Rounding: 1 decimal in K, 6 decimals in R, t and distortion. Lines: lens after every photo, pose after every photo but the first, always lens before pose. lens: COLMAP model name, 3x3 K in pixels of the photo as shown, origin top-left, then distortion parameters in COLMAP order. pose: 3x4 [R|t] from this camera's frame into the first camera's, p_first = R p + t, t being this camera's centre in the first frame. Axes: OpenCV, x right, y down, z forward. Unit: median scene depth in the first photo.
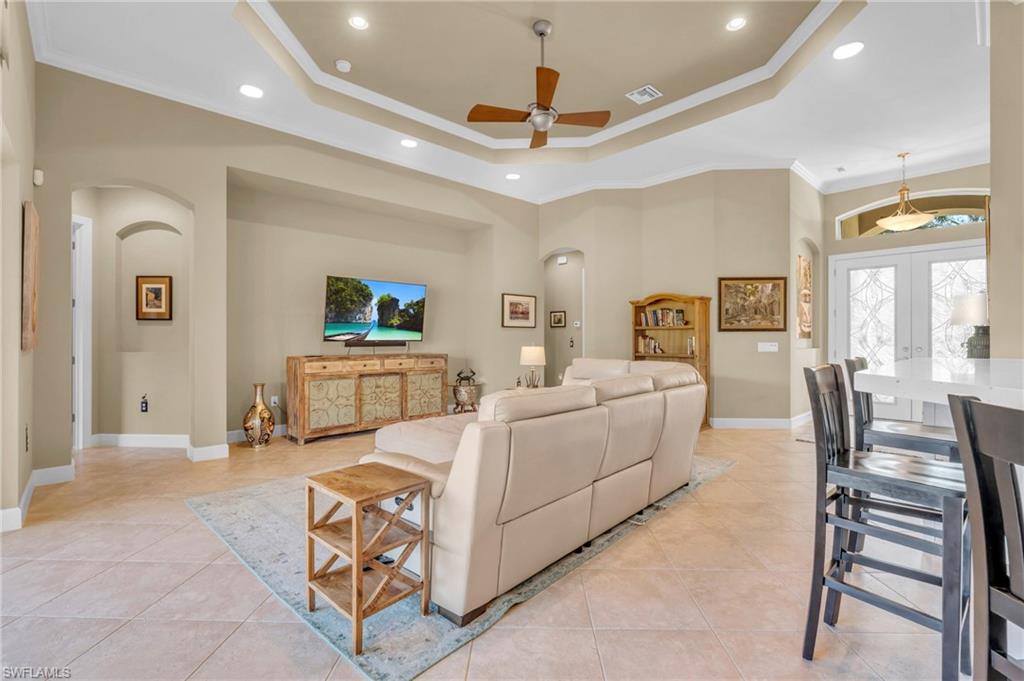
lens RADIAL K [[459.1, 0, 510.9], [0, 459.1, 339.6], [0, 0, 1]] dist [-0.002893, -0.000230]
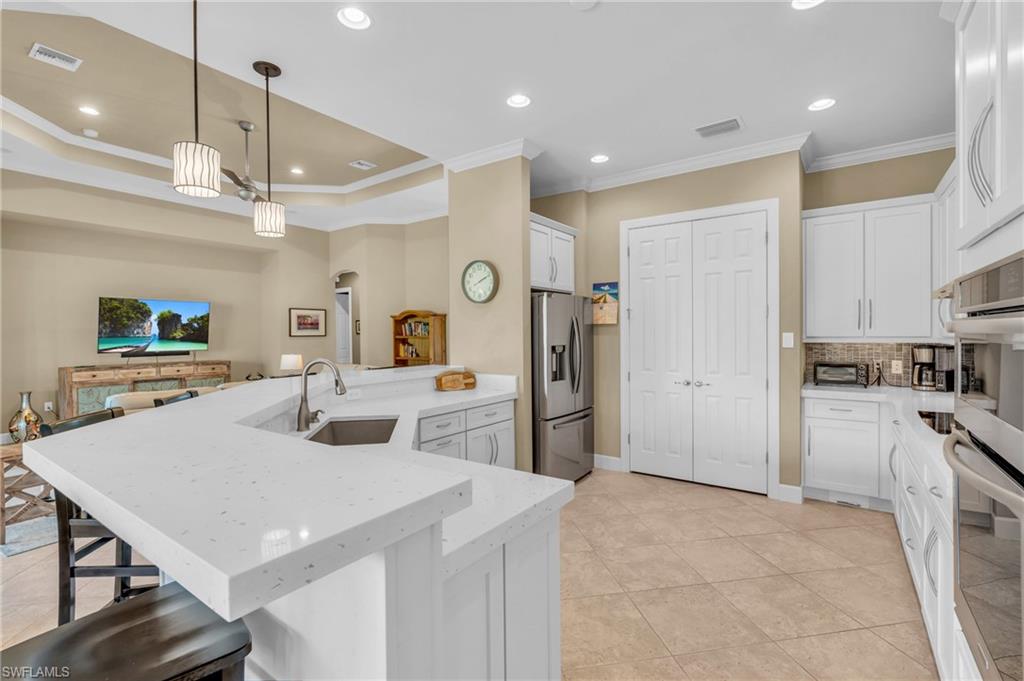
lens RADIAL K [[459.1, 0, 510.9], [0, 459.1, 339.6], [0, 0, 1]] dist [-0.002893, -0.000230]
pose [[0.980148, -0.011759, 0.197917, 0.357042], [0.009977, 0.999900, 0.009996, -0.029804], [-0.198015, -0.007823, 0.980168, -0.315915]]
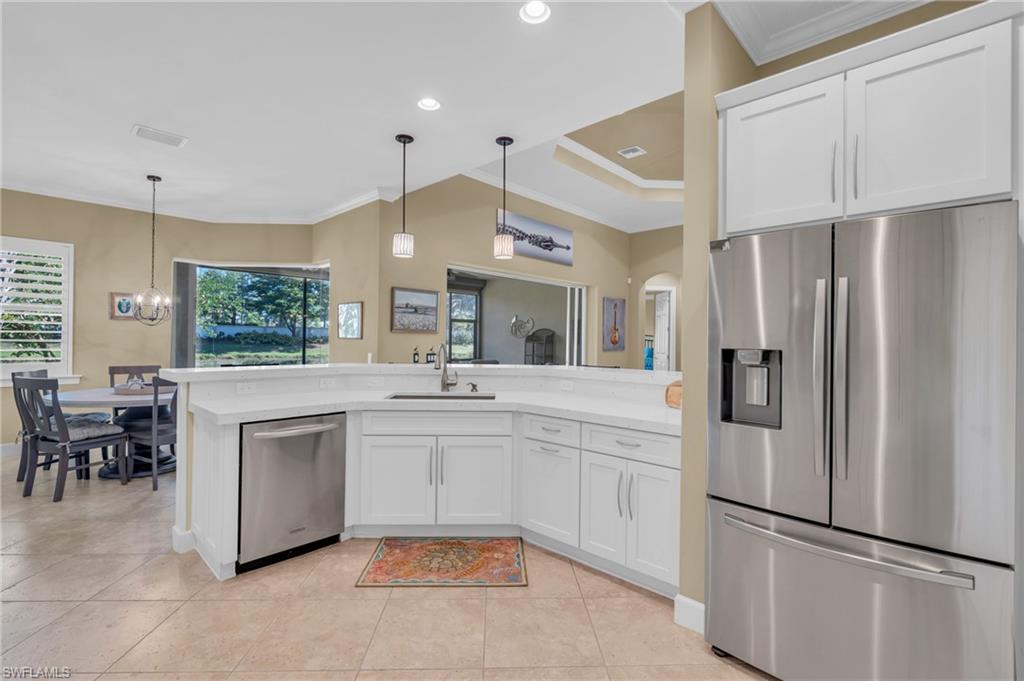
lens RADIAL K [[459.1, 0, 510.9], [0, 459.1, 339.6], [0, 0, 1]] dist [-0.002893, -0.000230]
pose [[0.072547, 0.001515, -0.997364, 0.840566], [-0.015670, 0.999877, 0.000379, -0.018285], [0.997242, 0.015601, 0.072562, 0.134304]]
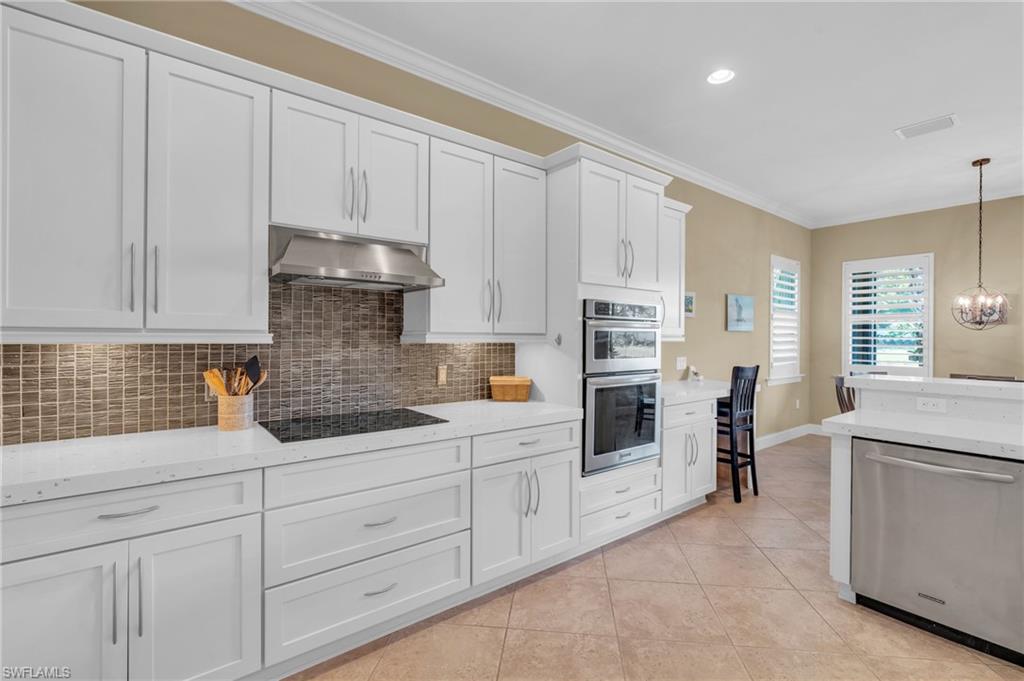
lens RADIAL K [[456.2, 0, 516.8], [0, 456.2, 338.2], [0, 0, 1]] dist [0.000107, 0.000569]
pose [[-0.997146, -0.004339, 0.075367, 0.661523], [-0.004173, 0.999989, 0.002360, -0.018531], [-0.075376, 0.002039, -0.997153, 0.313345]]
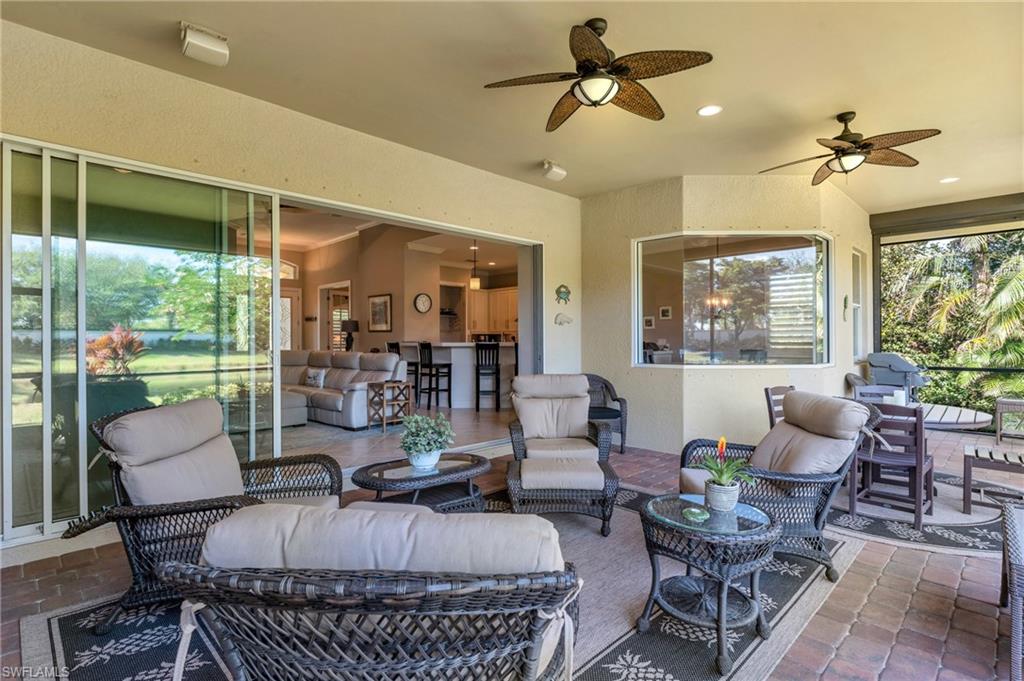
lens RADIAL K [[508.2, 0, 515.8], [0, 508.2, 338.5], [0, 0, 1]] dist [-0.005891, -0.000828]
pose [[-0.035077, 0.003398, 0.999379, -1.172105], [0.007284, 0.999969, -0.003144, 0.011980], [-0.999358, 0.007169, -0.035101, 0.099327]]
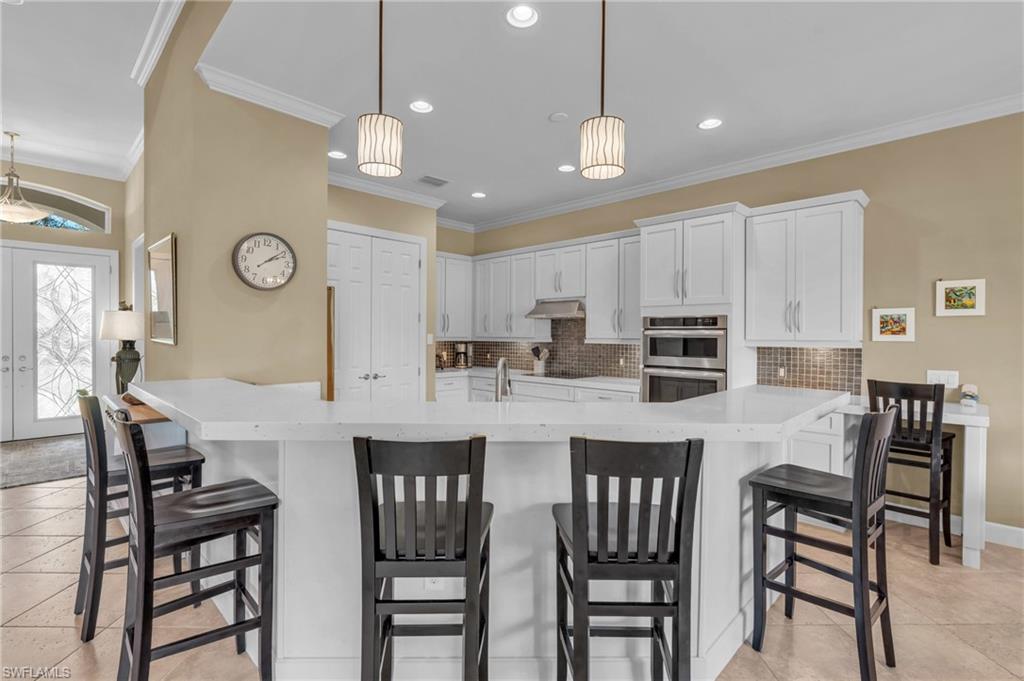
lens RADIAL K [[473.8, 0, 515.5], [0, 473.8, 338.3], [0, 0, 1]] dist [-0.002561, -0.000198]
pose [[-0.045736, -0.009436, 0.998909, -0.072587], [-0.002305, 0.999954, 0.009341, -0.029552], [-0.998951, -0.001876, -0.045756, 0.091697]]
